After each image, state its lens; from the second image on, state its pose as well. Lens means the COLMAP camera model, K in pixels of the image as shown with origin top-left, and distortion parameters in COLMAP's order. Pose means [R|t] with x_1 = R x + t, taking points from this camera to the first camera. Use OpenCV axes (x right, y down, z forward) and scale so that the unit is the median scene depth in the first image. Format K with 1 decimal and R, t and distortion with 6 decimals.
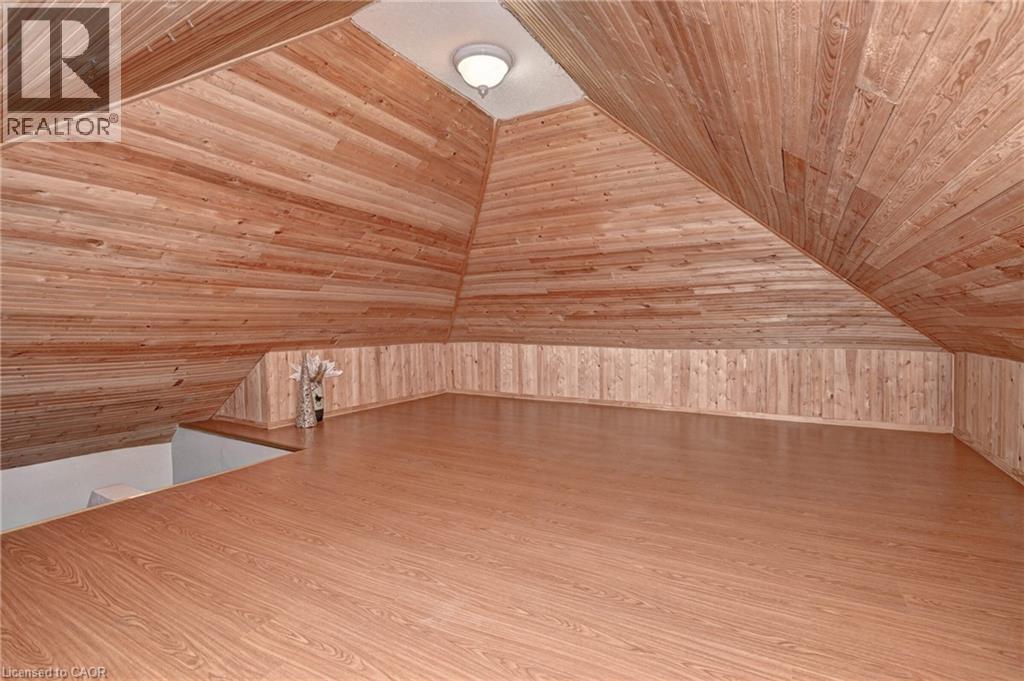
lens RADIAL K [[452.4, 0, 510.5], [0, 452.4, 328.6], [0, 0, 1]] dist [0.001181, 0.000001]
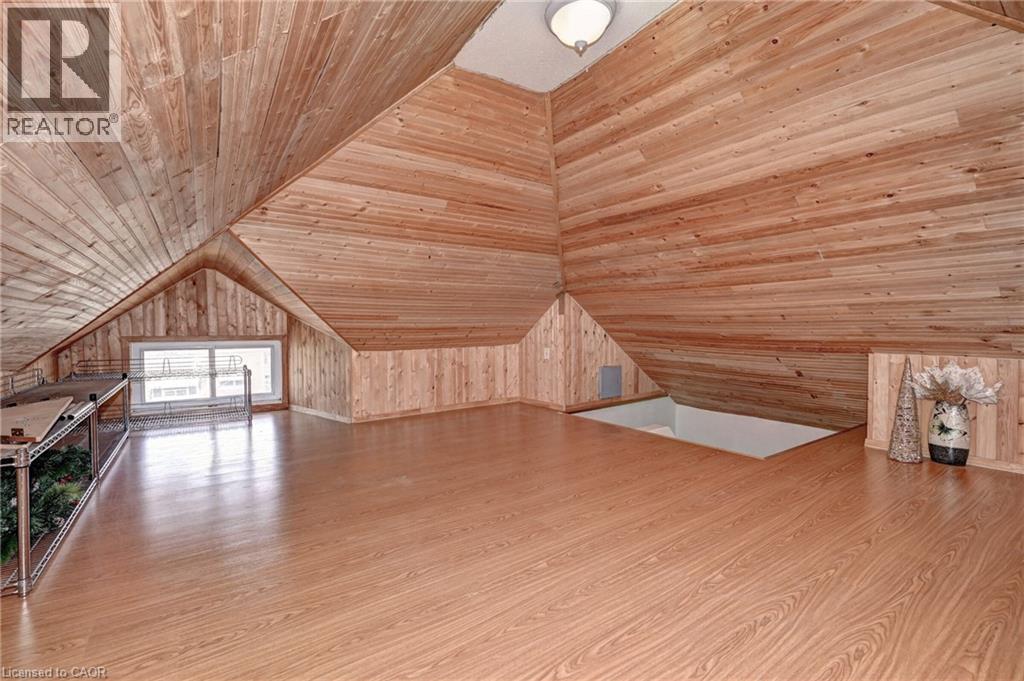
lens RADIAL K [[452.4, 0, 510.5], [0, 452.4, 328.6], [0, 0, 1]] dist [0.001181, 0.000001]
pose [[-0.403308, 0.021009, -0.914823, 0.775017], [0.001304, 0.999749, 0.022385, -0.017003], [0.915063, 0.007835, -0.403234, 1.225324]]
